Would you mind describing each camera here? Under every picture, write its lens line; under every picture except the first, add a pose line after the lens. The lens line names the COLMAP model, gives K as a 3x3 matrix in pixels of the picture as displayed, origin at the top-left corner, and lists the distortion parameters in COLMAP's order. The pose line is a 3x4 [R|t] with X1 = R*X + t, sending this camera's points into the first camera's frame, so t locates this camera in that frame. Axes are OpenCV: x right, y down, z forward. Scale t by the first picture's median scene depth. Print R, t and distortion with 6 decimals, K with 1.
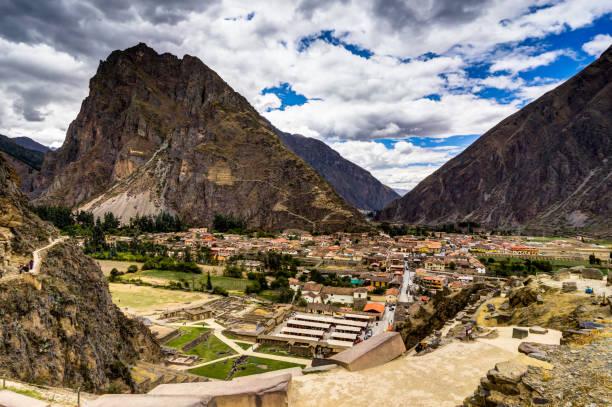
lens RADIAL K [[379.0, 0, 312.3], [0, 379.0, 202.8], [0, 0, 1]] dist [-0.007332, -0.001318]
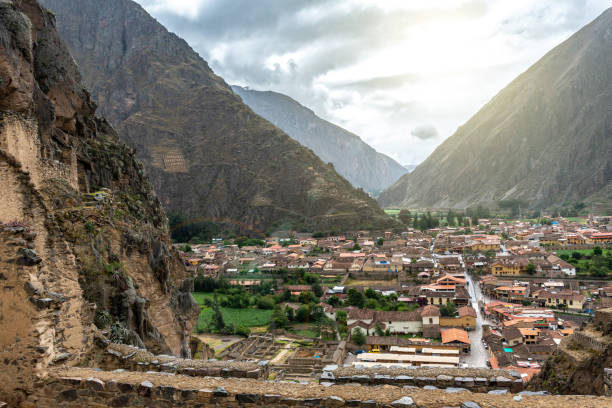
lens RADIAL K [[553.9, 0, 306.0], [0, 553.9, 204.0], [0, 0, 1]] dist [0.001279, -0.002267]
pose [[0.995433, -0.067169, 0.067841, -0.080861], [0.064575, 0.997121, 0.039744, -0.018032], [-0.070315, -0.035182, 0.996904, -0.021451]]
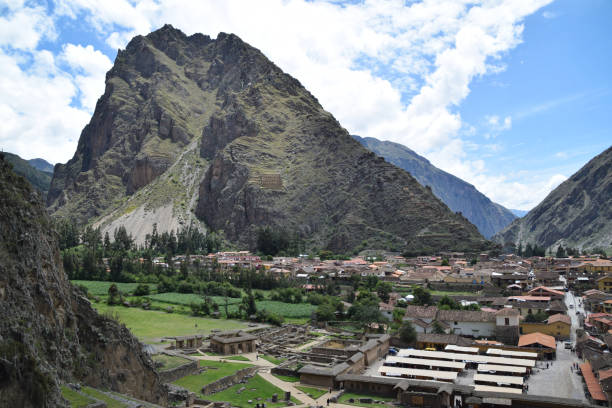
lens RADIAL K [[513.2, 0, 300.6], [0, 513.2, 202.2], [0, 0, 1]] dist [-0.170486, 0.152064]
pose [[0.984616, -0.034738, -0.171245, -0.021666], [0.021878, 0.996836, -0.076421, 0.054398], [0.173358, 0.071499, 0.982260, 0.092199]]
